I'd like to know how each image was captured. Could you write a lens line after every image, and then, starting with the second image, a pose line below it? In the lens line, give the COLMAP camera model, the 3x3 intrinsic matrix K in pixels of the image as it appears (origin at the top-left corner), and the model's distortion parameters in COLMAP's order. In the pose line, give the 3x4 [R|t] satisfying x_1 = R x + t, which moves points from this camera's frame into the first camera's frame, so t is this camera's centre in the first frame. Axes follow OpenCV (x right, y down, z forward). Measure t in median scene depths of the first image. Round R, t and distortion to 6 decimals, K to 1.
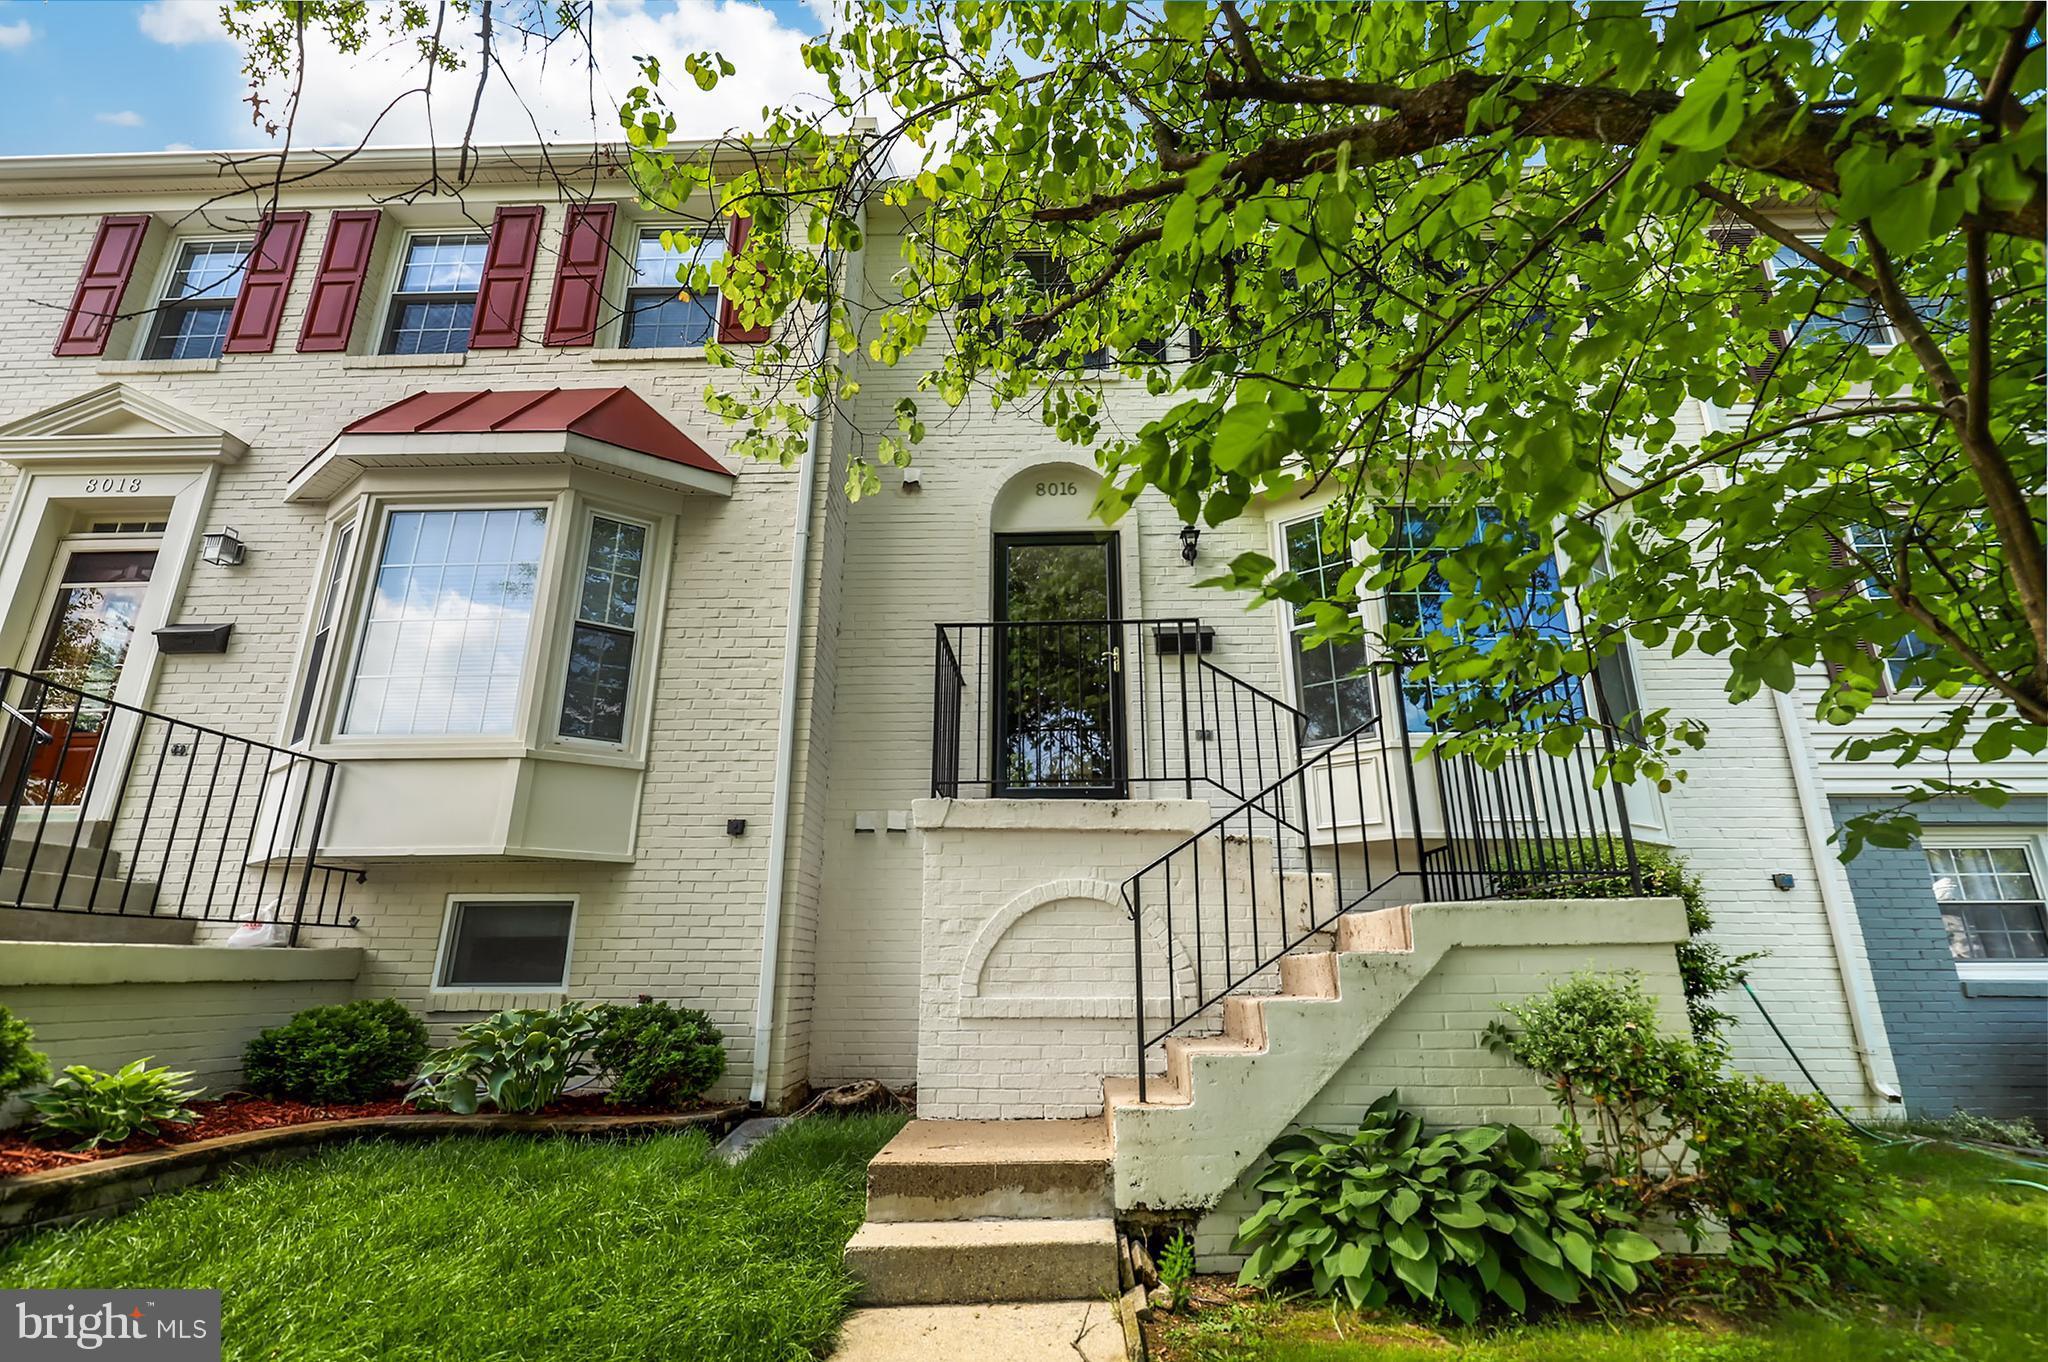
lens RADIAL K [[930.4, 0, 1025.1], [0, 930.4, 681.1], [0, 0, 1]] dist [0.002089, 0.000289]
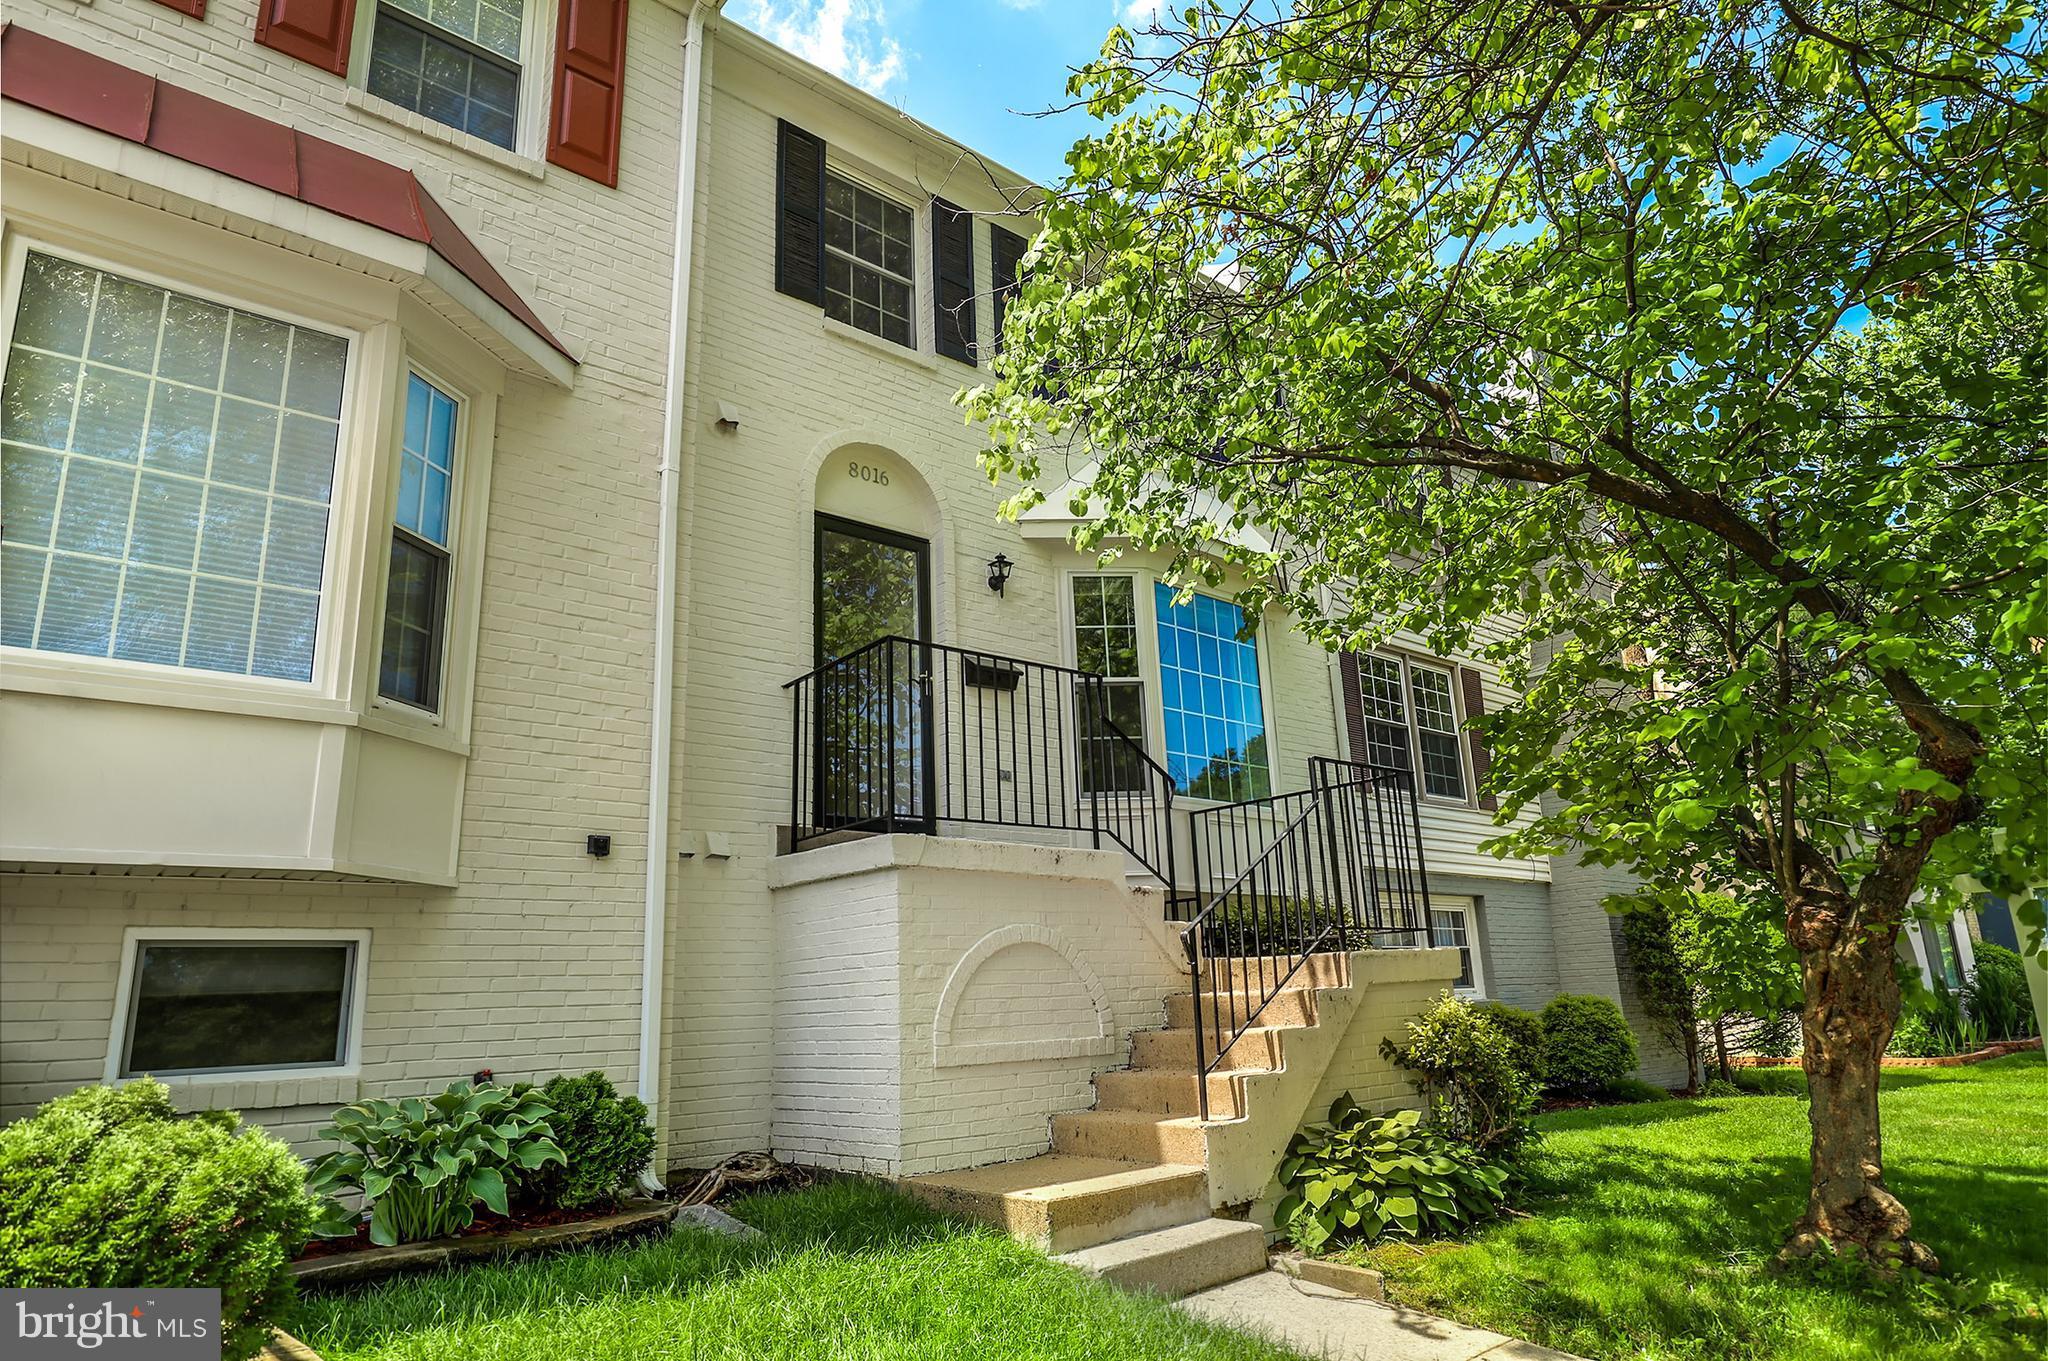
lens RADIAL K [[1220.3, 0, 1023.4], [0, 1220.3, 680.3], [0, 0, 1]] dist [0.000131, -0.000035]
pose [[0.736600, 0.148392, 0.659849, -0.736280], [-0.165587, 0.985509, -0.036781, 0.002853], [-0.655745, -0.082169, 0.750497, 0.033436]]
